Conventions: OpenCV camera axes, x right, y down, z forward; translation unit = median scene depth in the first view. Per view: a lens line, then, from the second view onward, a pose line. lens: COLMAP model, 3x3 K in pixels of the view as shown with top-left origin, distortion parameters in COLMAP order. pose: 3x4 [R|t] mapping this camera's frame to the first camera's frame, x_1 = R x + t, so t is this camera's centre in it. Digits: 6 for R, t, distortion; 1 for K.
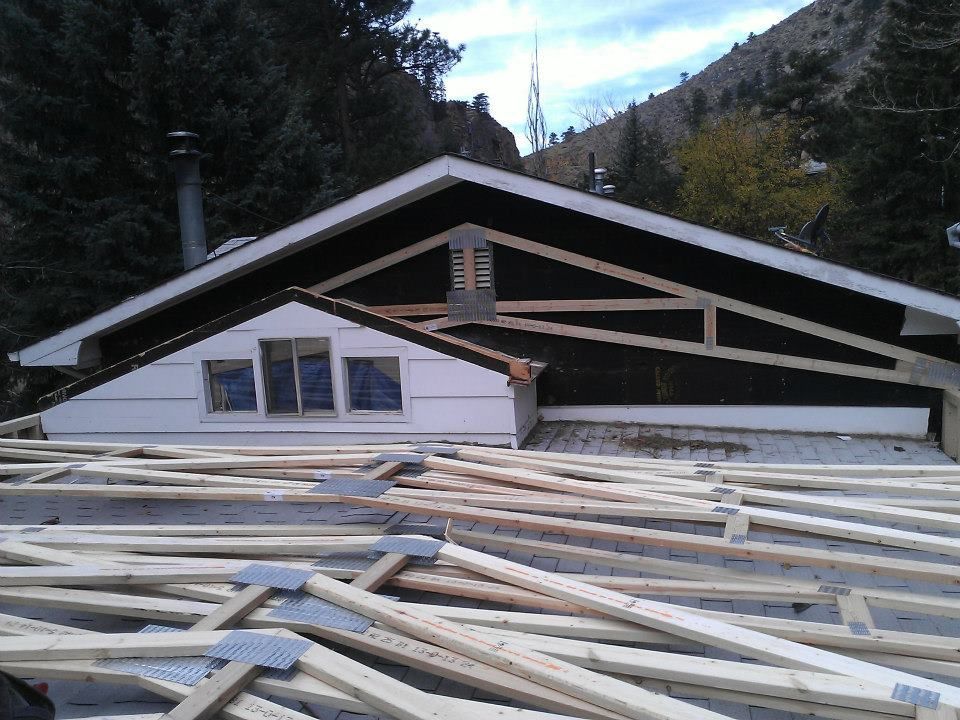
lens RADIAL K [[796.1, 0, 480.0], [0, 796.1, 360.0], [0, 0, 1]] dist [-0.026595, 0.044908]
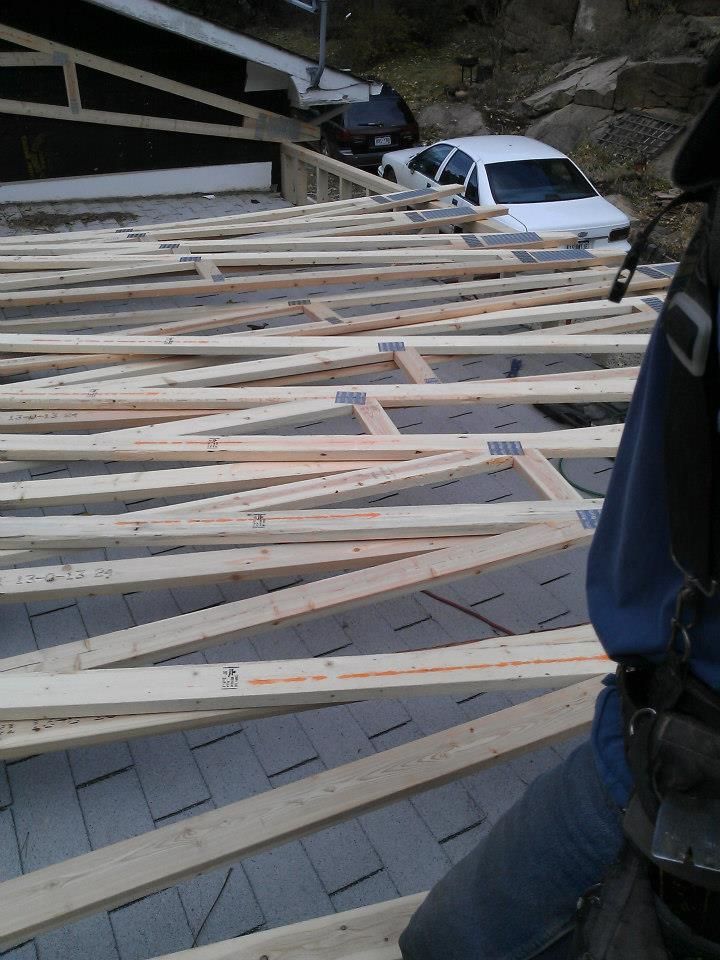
lens RADIAL K [[796.1, 0, 360.0], [0, 796.1, 480.0], [0, 0, 1]] dist [-0.026595, 0.044908]
pose [[0.763026, -0.303641, 0.570608, -0.131910], [0.050512, 0.908103, 0.415689, 0.008247], [-0.644391, -0.288358, 0.708244, -0.028234]]
